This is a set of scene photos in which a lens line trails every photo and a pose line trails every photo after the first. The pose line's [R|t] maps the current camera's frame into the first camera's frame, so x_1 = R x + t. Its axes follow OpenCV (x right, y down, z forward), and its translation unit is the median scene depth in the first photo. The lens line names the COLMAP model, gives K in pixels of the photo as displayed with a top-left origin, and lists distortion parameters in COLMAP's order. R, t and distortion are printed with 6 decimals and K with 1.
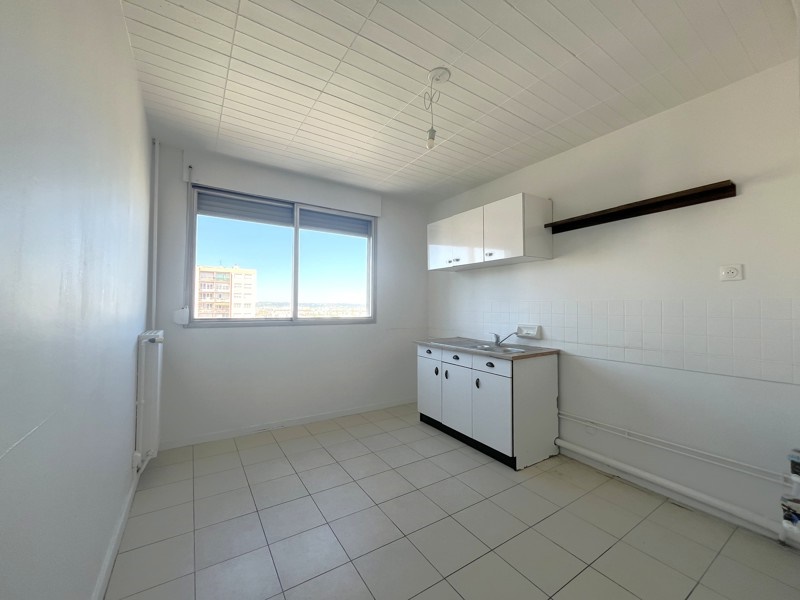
lens RADIAL K [[322.7, 0, 384.8], [0, 322.7, 302.4], [0, 0, 1]] dist [-0.001670, -0.000195]
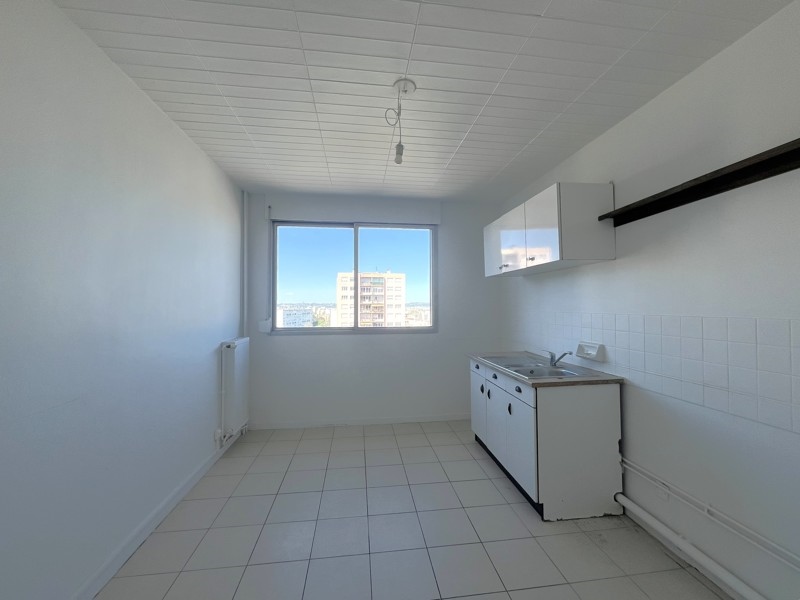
lens RADIAL K [[322.7, 0, 400.3], [0, 322.7, 300.0], [0, 0, 1]] dist [-0.001670, -0.000195]
pose [[0.902427, -0.017762, -0.430477, 0.374254], [0.016920, 0.999840, -0.005785, -0.040339], [0.430510, -0.002063, 0.902583, 0.079480]]
